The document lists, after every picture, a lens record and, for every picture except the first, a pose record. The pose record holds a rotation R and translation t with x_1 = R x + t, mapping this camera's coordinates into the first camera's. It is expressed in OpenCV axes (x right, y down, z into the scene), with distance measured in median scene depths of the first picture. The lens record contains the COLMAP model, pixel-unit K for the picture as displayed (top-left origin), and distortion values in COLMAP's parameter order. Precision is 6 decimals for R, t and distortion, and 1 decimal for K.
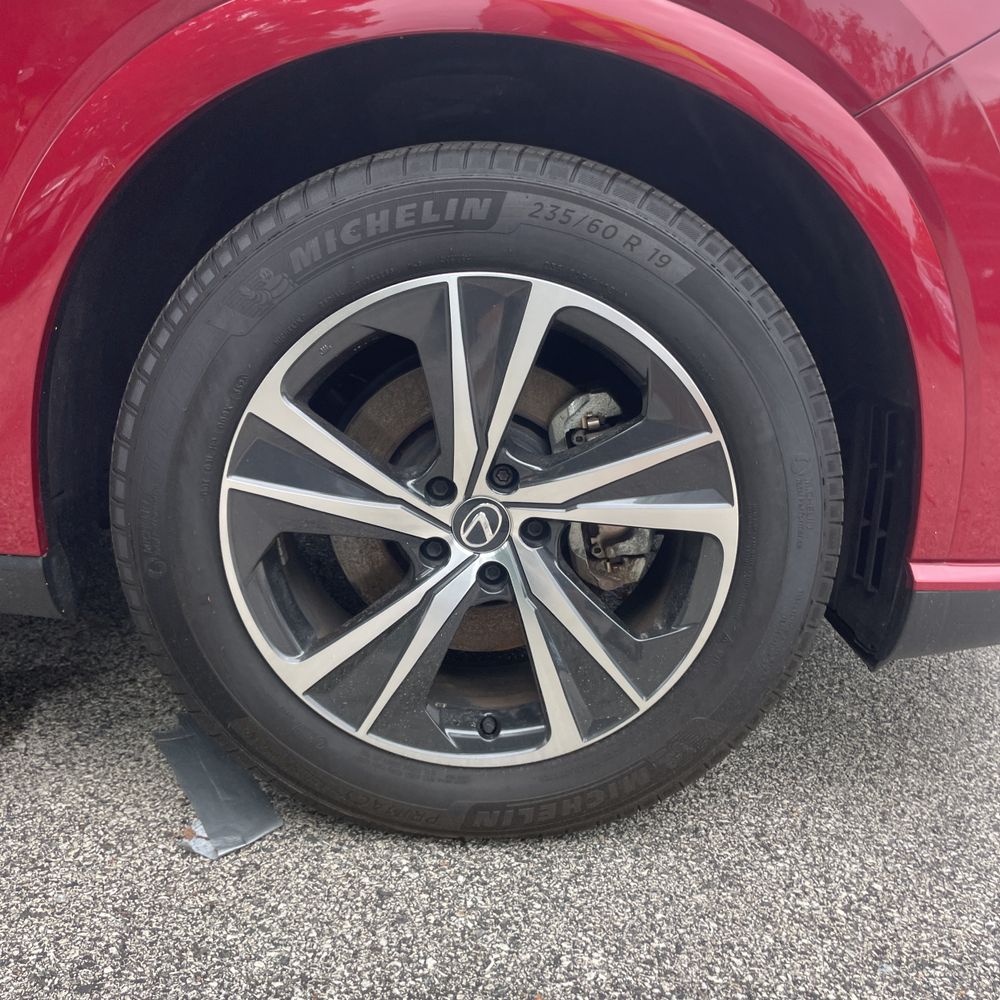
lens RADIAL K [[1043.6, 0, 528.7], [0, 1043.6, 471.7], [0, 0, 1]] dist [0.002331, -0.003384]
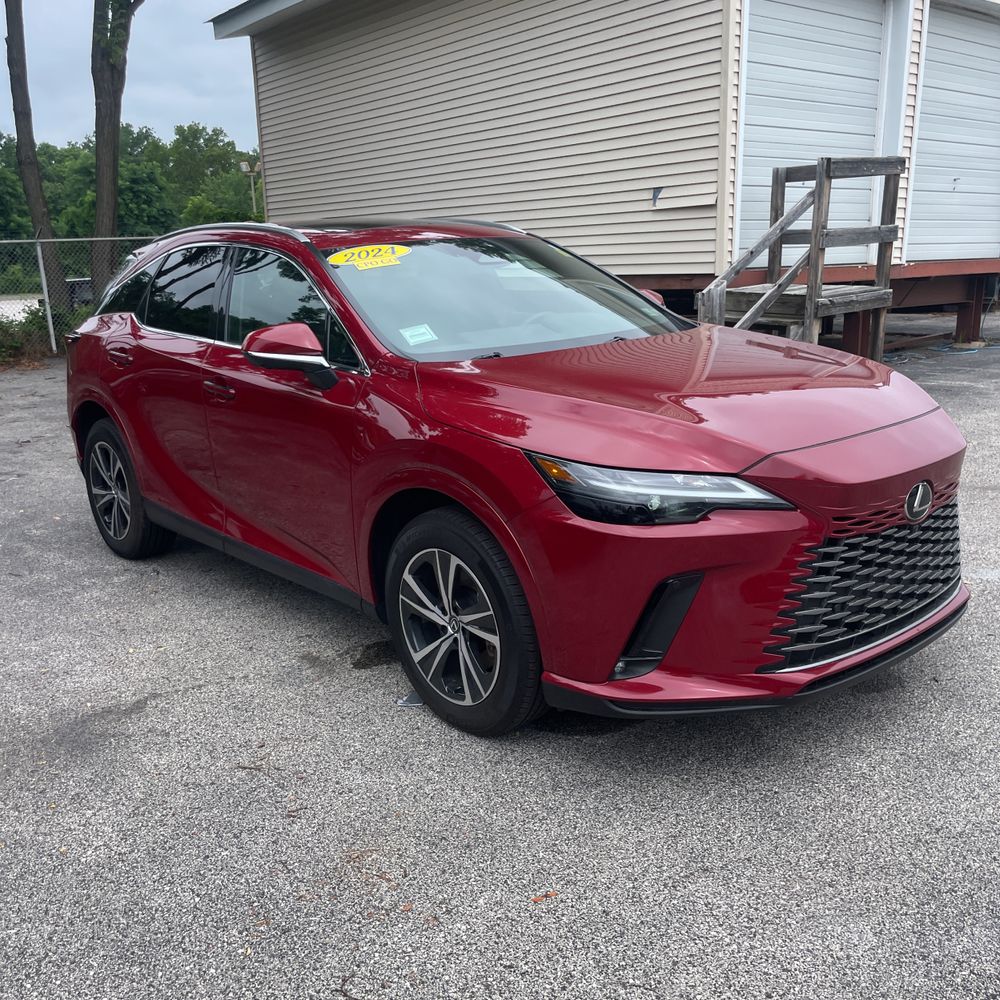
lens RADIAL K [[1027.7, 0, 497.7], [0, 1027.7, 506.7], [0, 0, 1]] dist [0.084594, -0.116842]
pose [[0.629289, 0.134502, -0.765444, 2.395949], [-0.119850, 0.989923, 0.075416, -0.557842], [0.767874, 0.044280, 0.639068, -0.907092]]
